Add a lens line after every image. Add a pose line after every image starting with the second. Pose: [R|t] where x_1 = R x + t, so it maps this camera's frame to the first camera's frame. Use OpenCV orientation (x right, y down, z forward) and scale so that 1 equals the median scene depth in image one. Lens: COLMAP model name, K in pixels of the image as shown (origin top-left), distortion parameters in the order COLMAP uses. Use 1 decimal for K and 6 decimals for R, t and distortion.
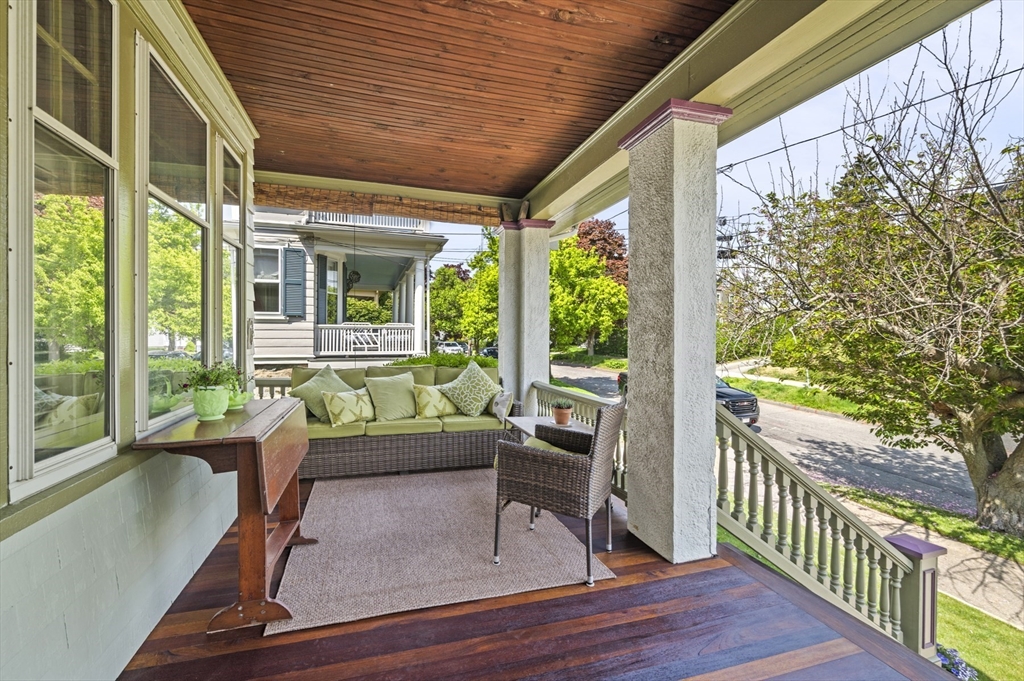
lens RADIAL K [[440.6, 0, 510.9], [0, 440.6, 336.9], [0, 0, 1]] dist [0.000646, 0.000295]
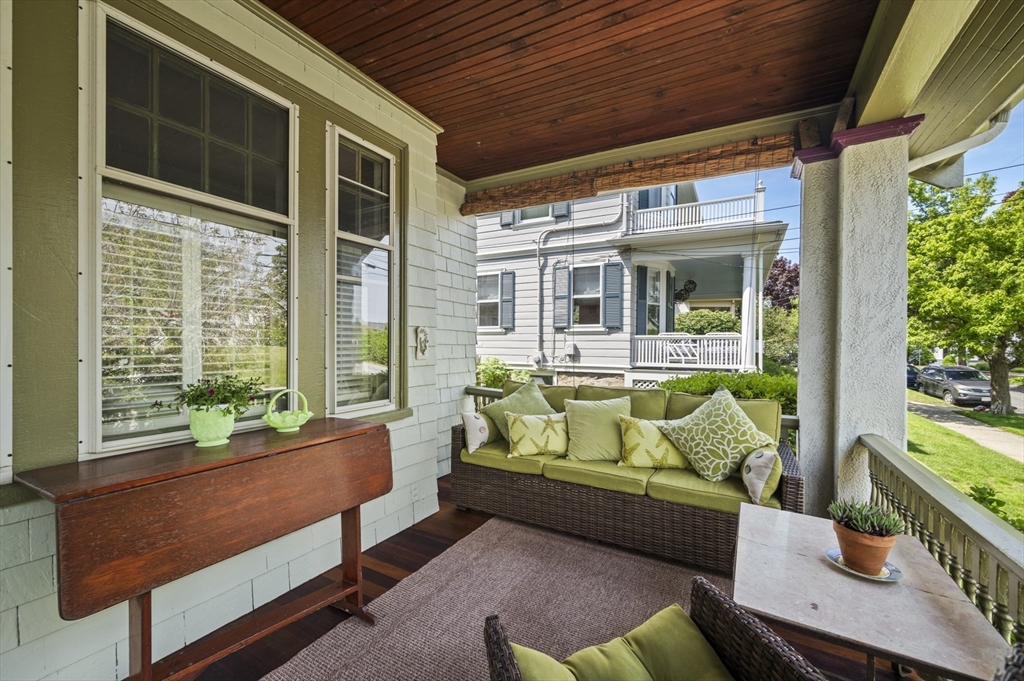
lens RADIAL K [[413.5, 0, 516.3], [0, 413.5, 347.9], [0, 0, 1]] dist [-0.000291, 0.000248]
pose [[0.698669, 0.007736, -0.715404, 0.114187], [-0.008071, 0.999963, 0.002931, -0.000616], [0.715400, 0.003726, 0.698705, 0.353972]]
